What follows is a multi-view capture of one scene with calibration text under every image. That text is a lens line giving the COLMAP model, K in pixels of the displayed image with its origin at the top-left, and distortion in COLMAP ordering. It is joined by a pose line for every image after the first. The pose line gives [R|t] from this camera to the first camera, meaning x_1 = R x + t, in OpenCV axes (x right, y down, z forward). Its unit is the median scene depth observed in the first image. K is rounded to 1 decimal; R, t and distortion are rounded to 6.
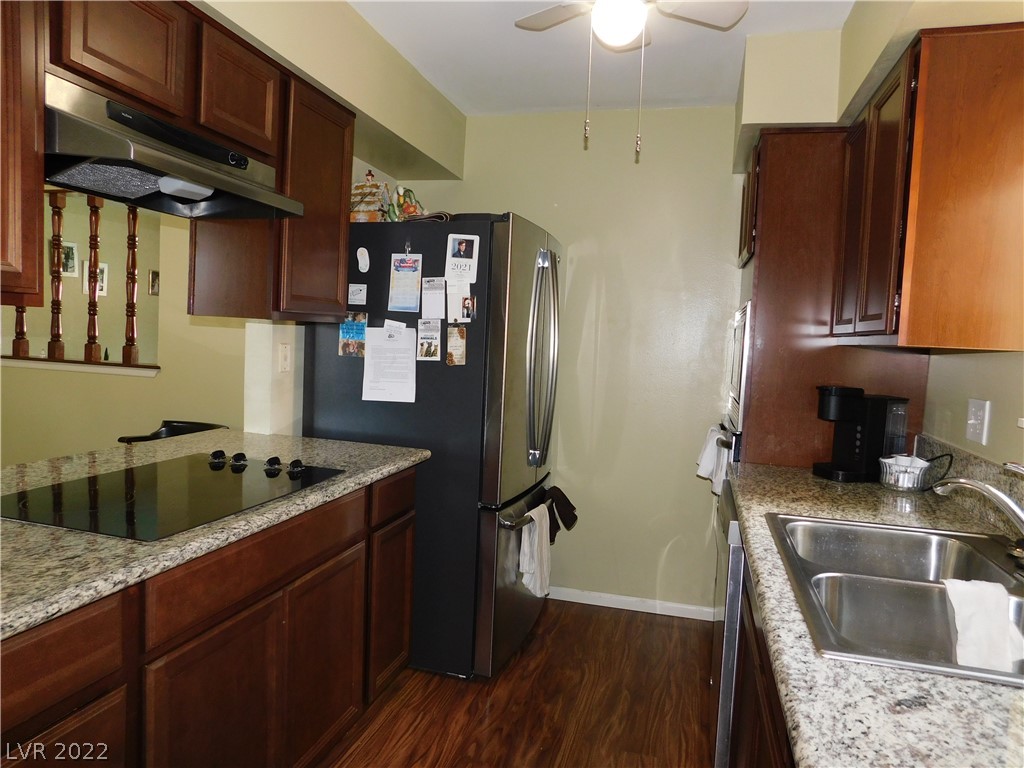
lens RADIAL K [[669.8, 0, 514.1], [0, 669.8, 386.6], [0, 0, 1]] dist [-0.027232, 0.010056]
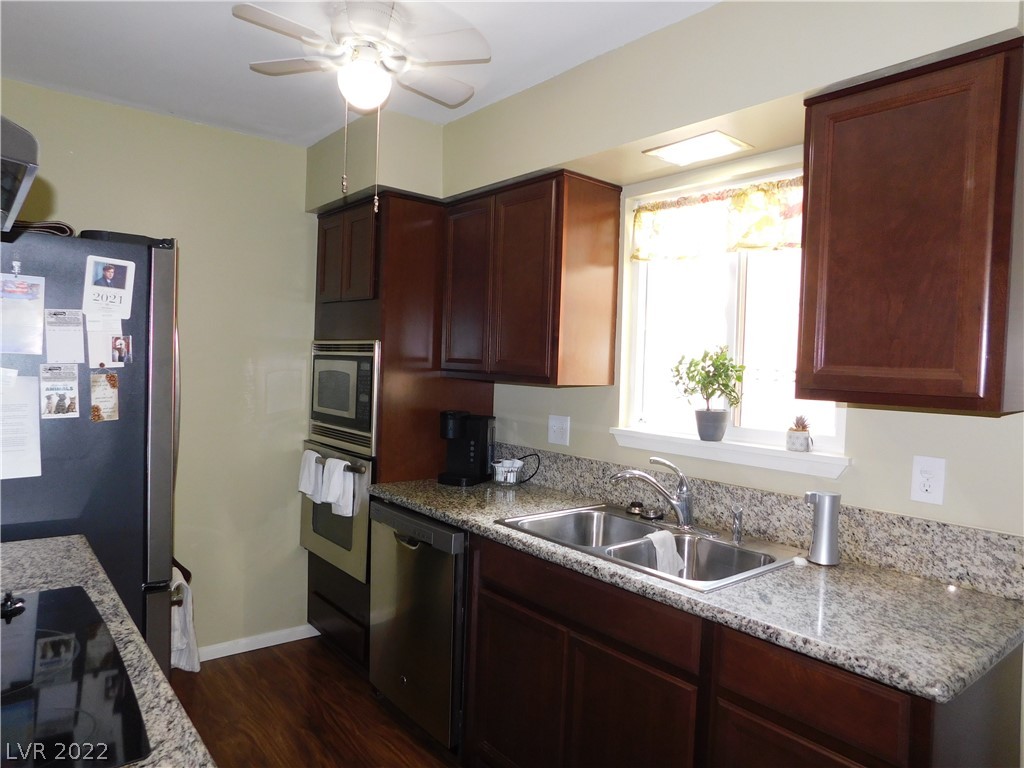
lens RADIAL K [[669.8, 0, 516.3], [0, 669.8, 377.3], [0, 0, 1]] dist [-0.027232, 0.010056]
pose [[0.575003, -0.040205, 0.817162, -0.449002], [0.046377, 0.998788, 0.016508, -0.074801], [-0.816835, 0.028405, 0.576171, 0.147575]]
